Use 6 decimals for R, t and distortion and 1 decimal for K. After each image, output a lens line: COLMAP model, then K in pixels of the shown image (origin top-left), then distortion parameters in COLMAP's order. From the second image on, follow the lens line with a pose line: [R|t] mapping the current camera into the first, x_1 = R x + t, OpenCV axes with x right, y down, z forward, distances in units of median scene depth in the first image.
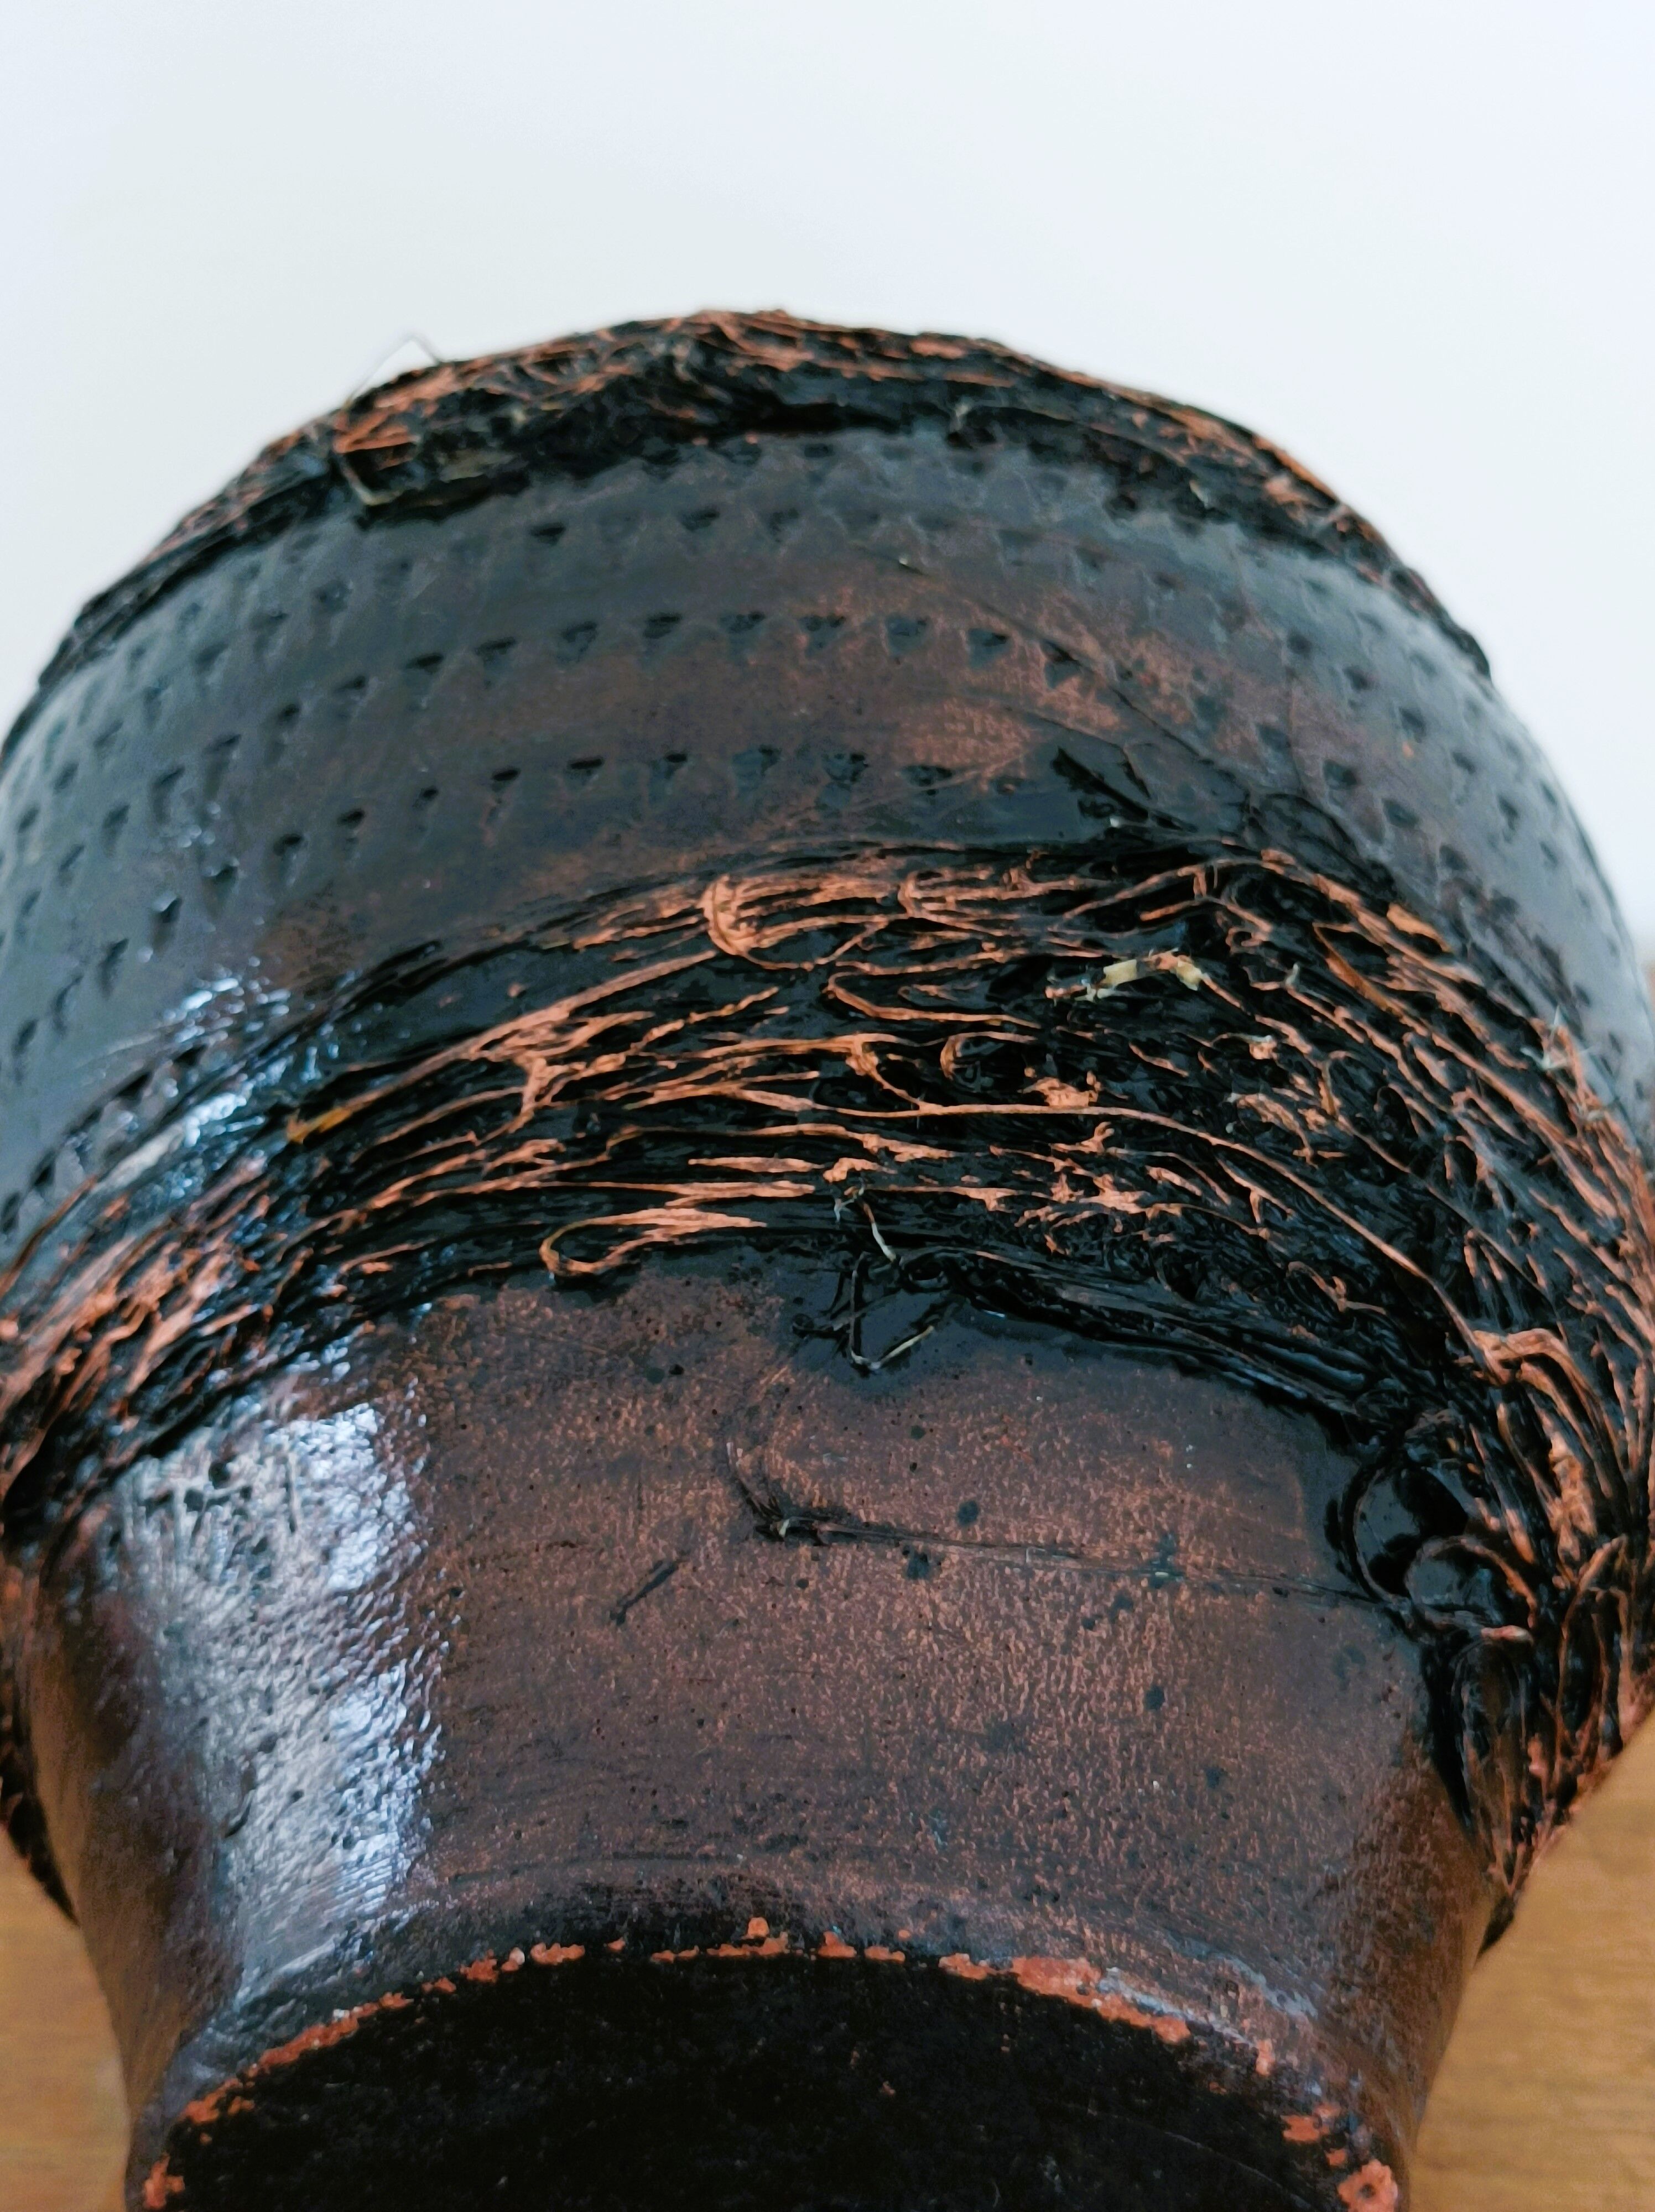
lens RADIAL K [[2709.4, 0, 827.5], [0, 2709.4, 1106.0], [0, 0, 1]] dist [0.019650, -0.224269]
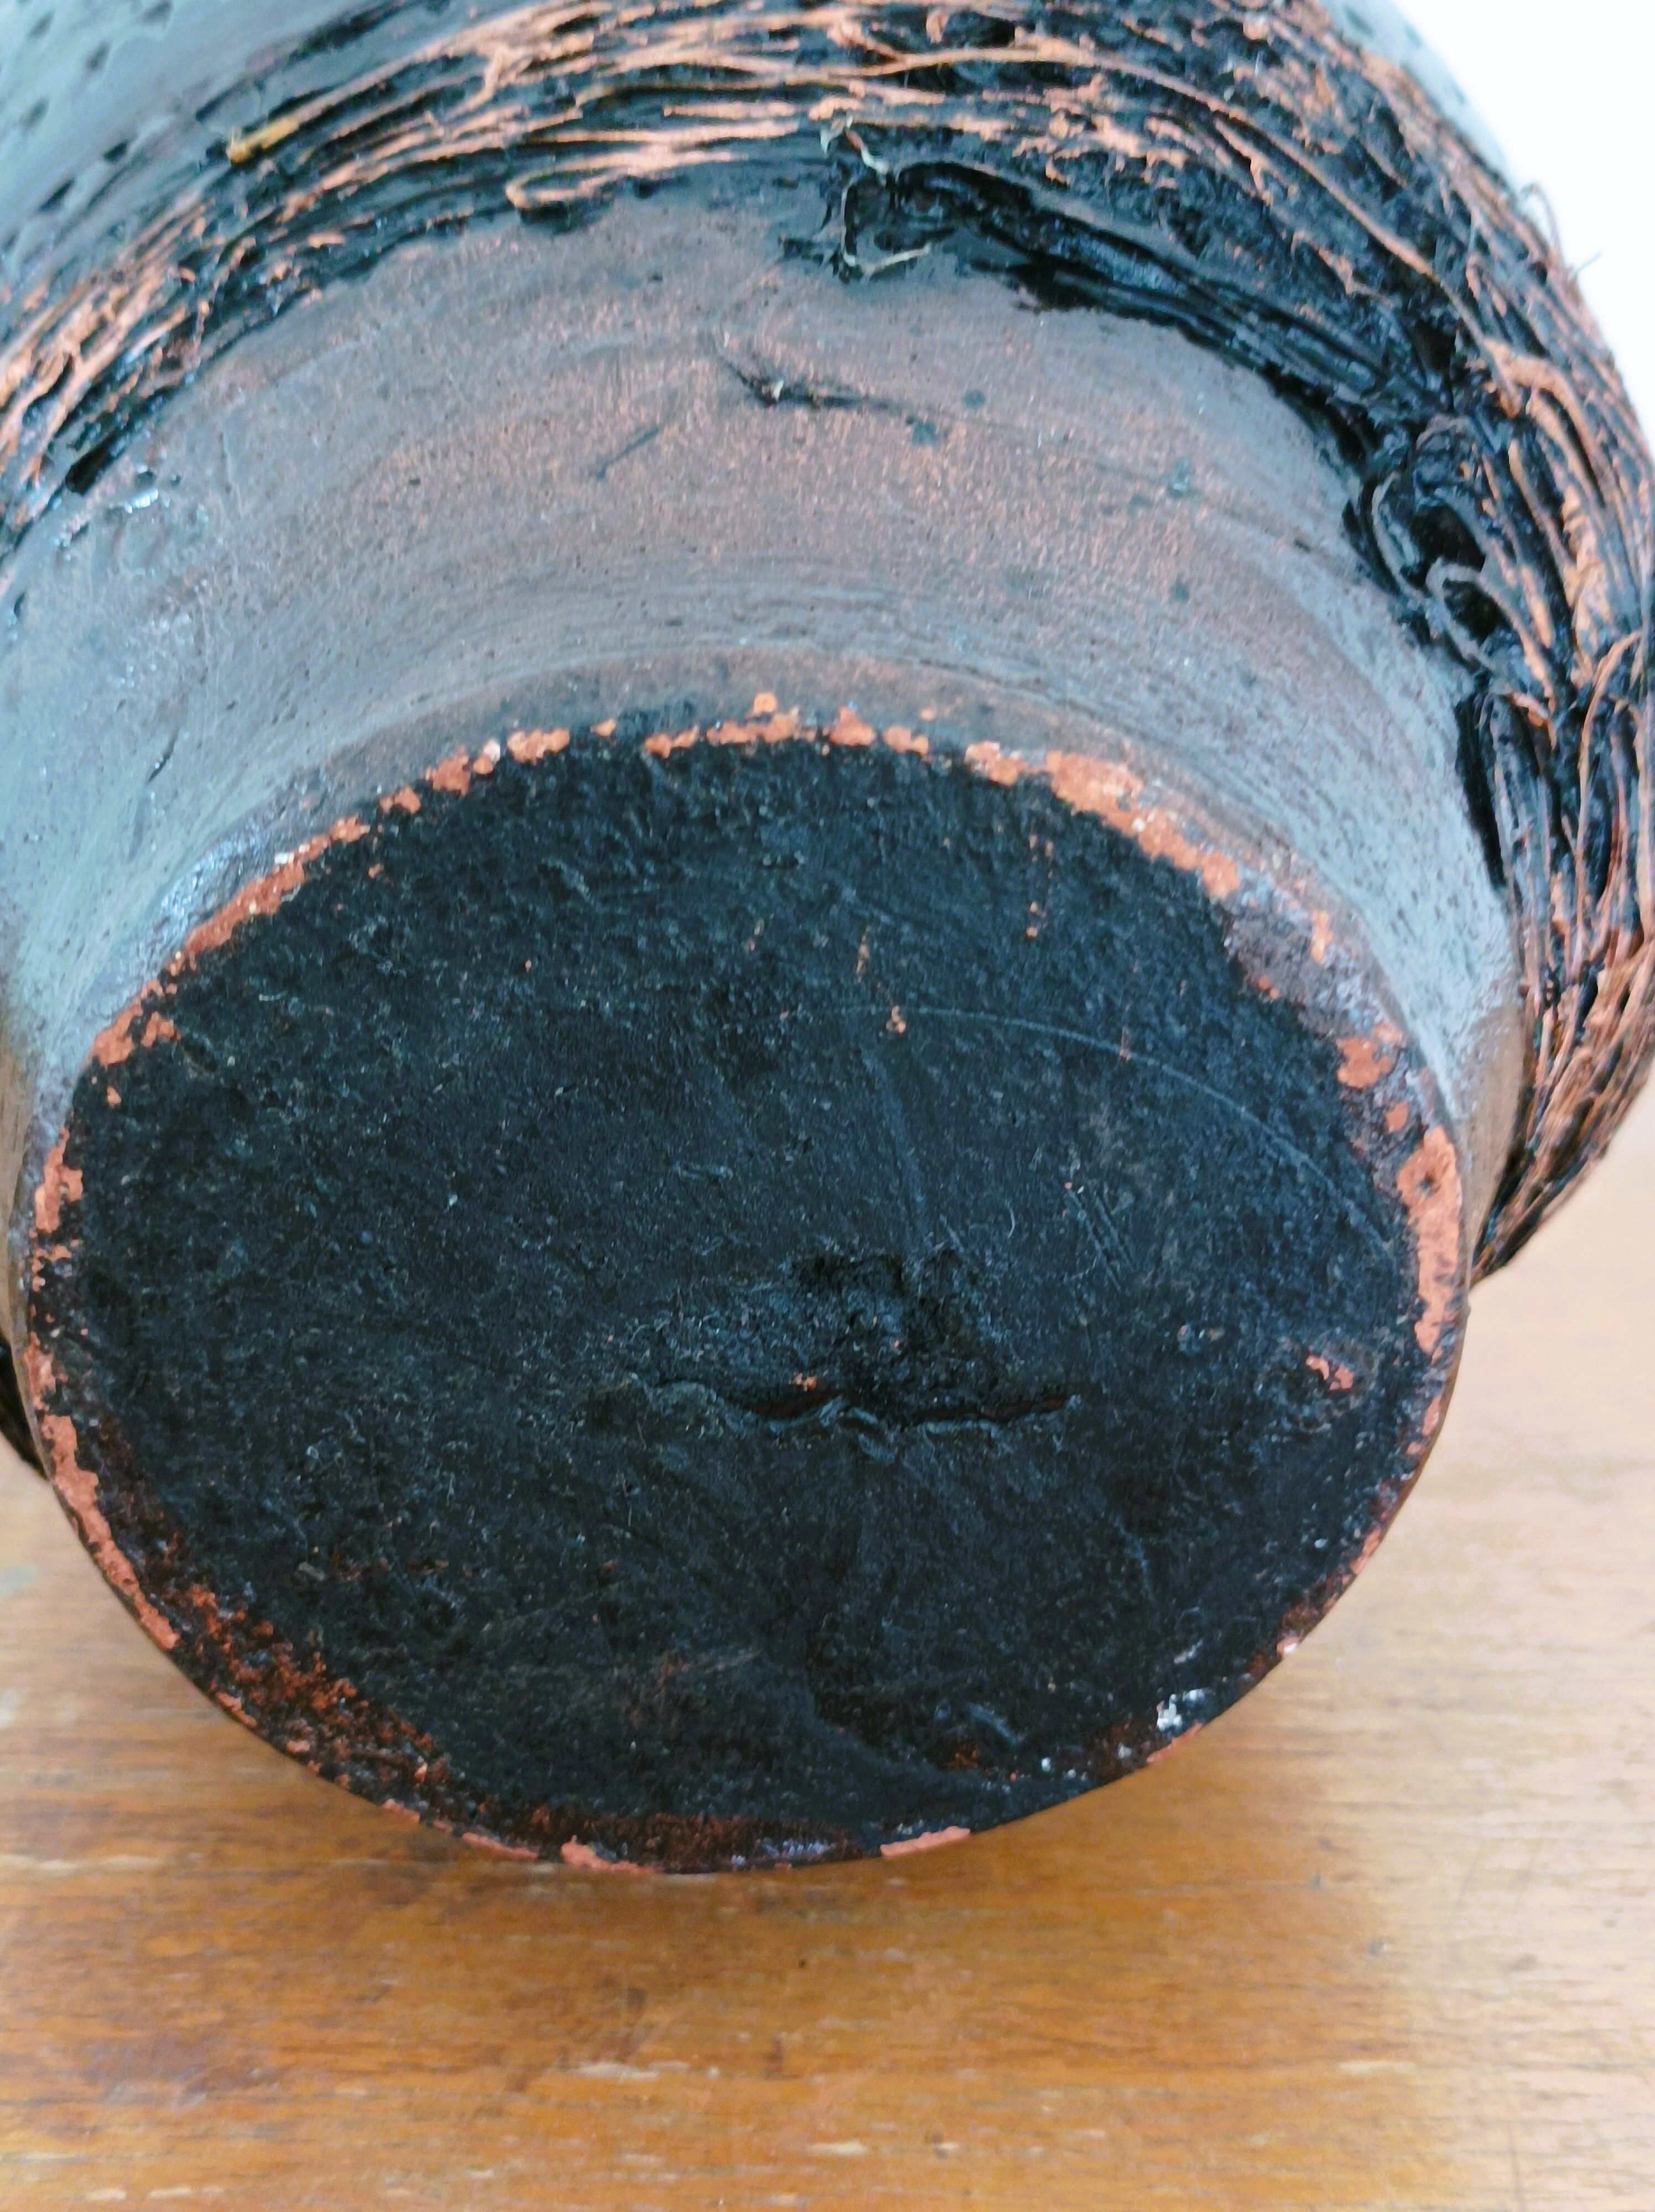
lens RADIAL K [[2709.4, 0, 827.5], [0, 2709.4, 1106.0], [0, 0, 1]] dist [0.019650, -0.224269]
pose [[0.997784, -0.001876, 0.066515, -0.059877], [0.012518, 0.987047, -0.159944, 0.533724], [-0.065353, 0.160422, 0.984883, 0.128387]]
